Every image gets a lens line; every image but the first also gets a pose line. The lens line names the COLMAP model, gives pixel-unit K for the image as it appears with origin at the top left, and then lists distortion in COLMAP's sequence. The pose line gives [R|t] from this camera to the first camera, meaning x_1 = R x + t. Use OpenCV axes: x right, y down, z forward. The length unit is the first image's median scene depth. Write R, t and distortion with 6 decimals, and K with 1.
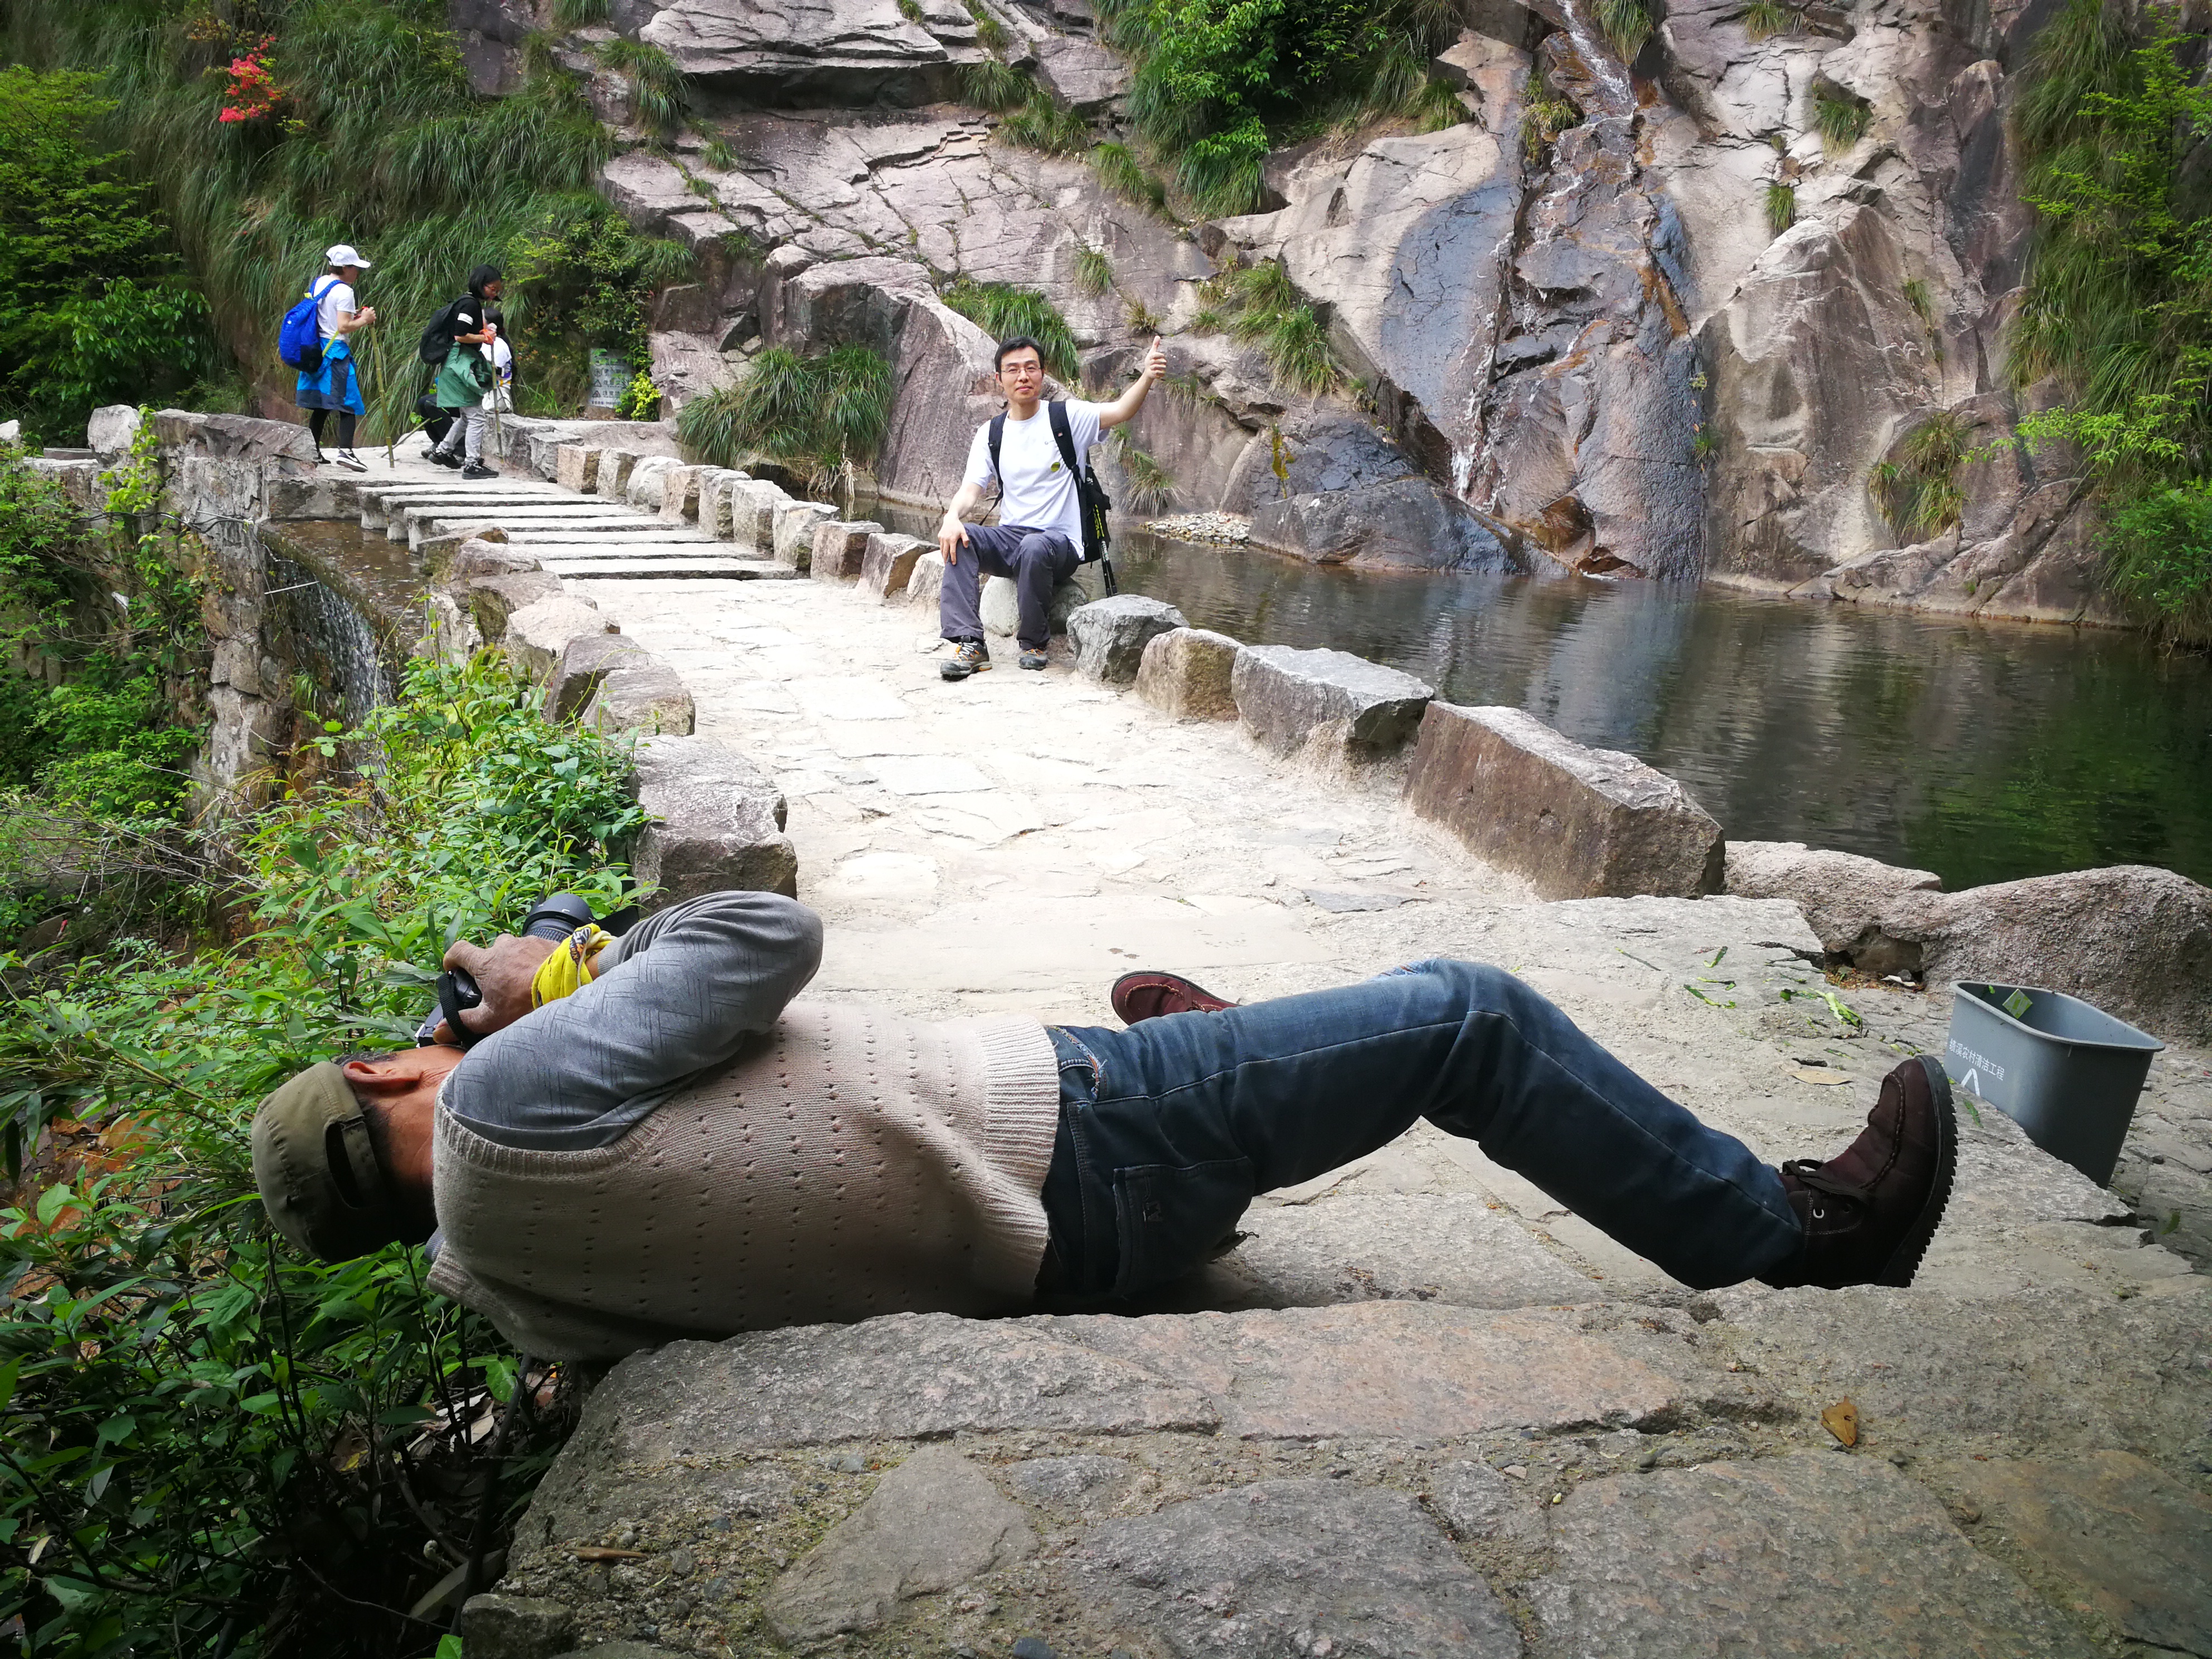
lens RADIAL K [[1747.8, 0, 1102.4], [0, 1747.8, 839.0], [0, 0, 1]] dist [0.007260, -0.025832]
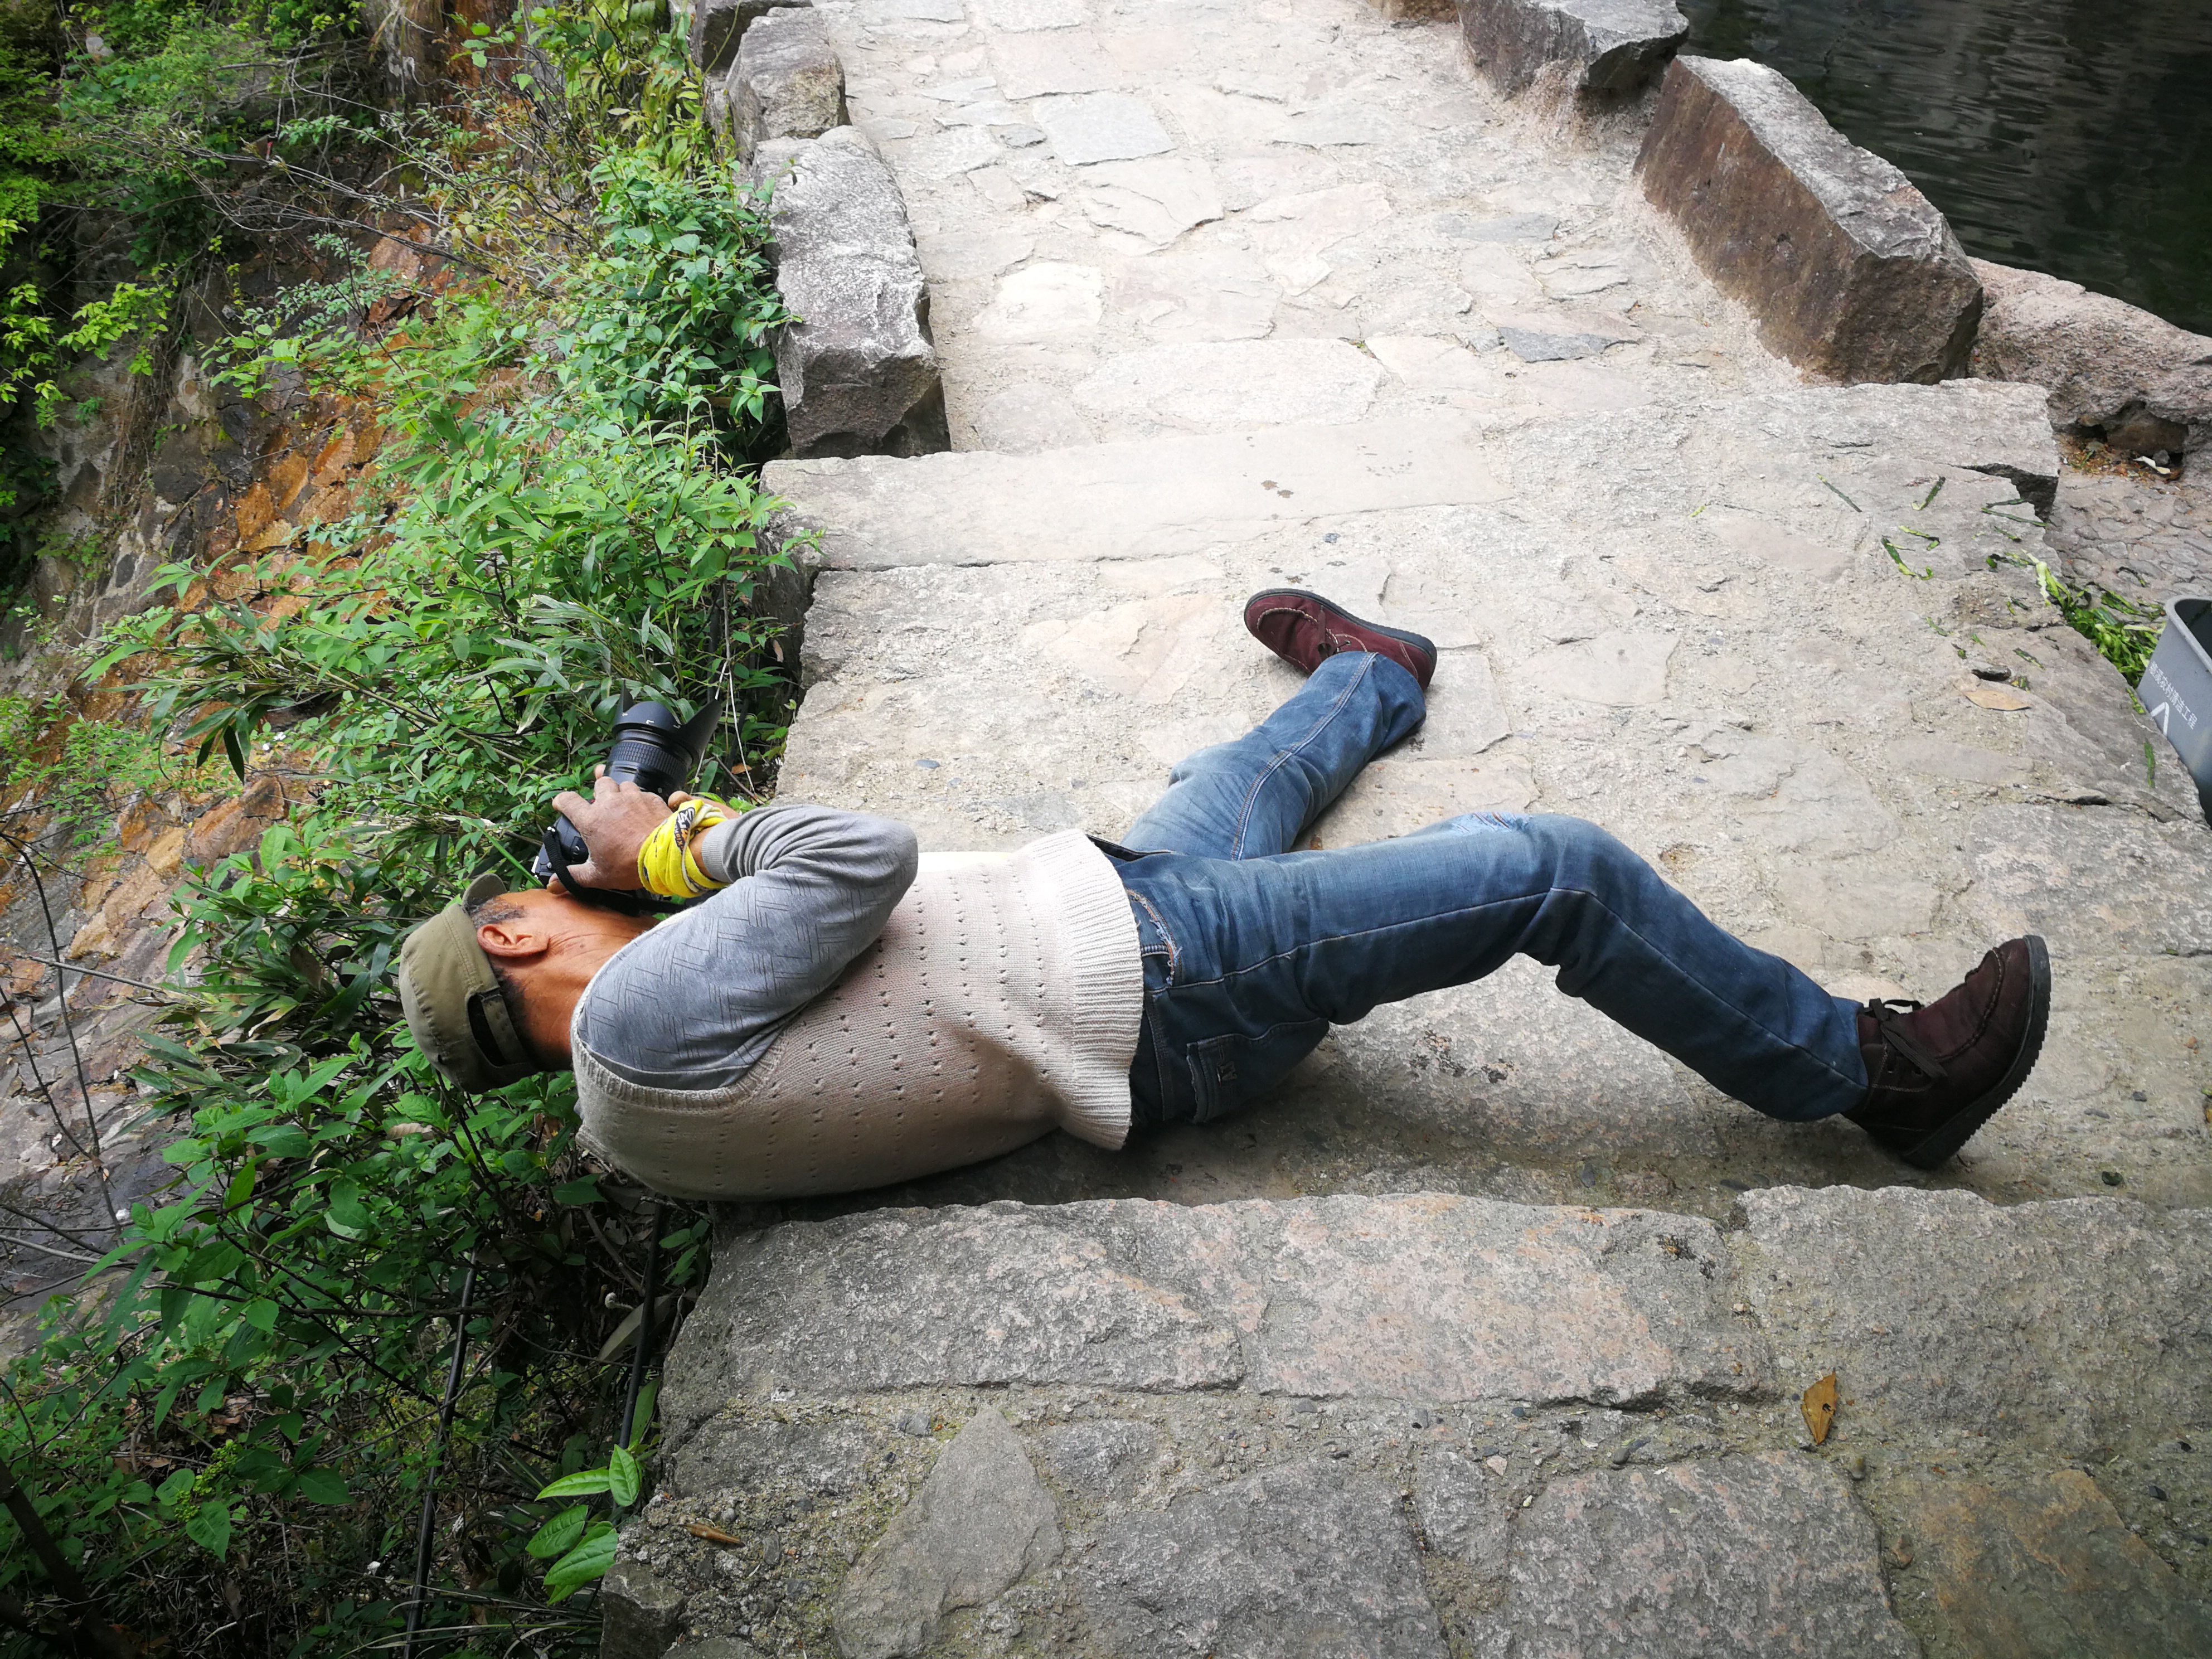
lens RADIAL K [[1747.8, 0, 1088.3], [0, 1747.8, 836.6], [0, 0, 1]] dist [0.007260, -0.025832]
pose [[0.991470, 0.040702, -0.123815, 0.078532], [0.017644, 0.899324, 0.436926, -0.401712], [0.129134, -0.435384, 0.890935, 0.109129]]
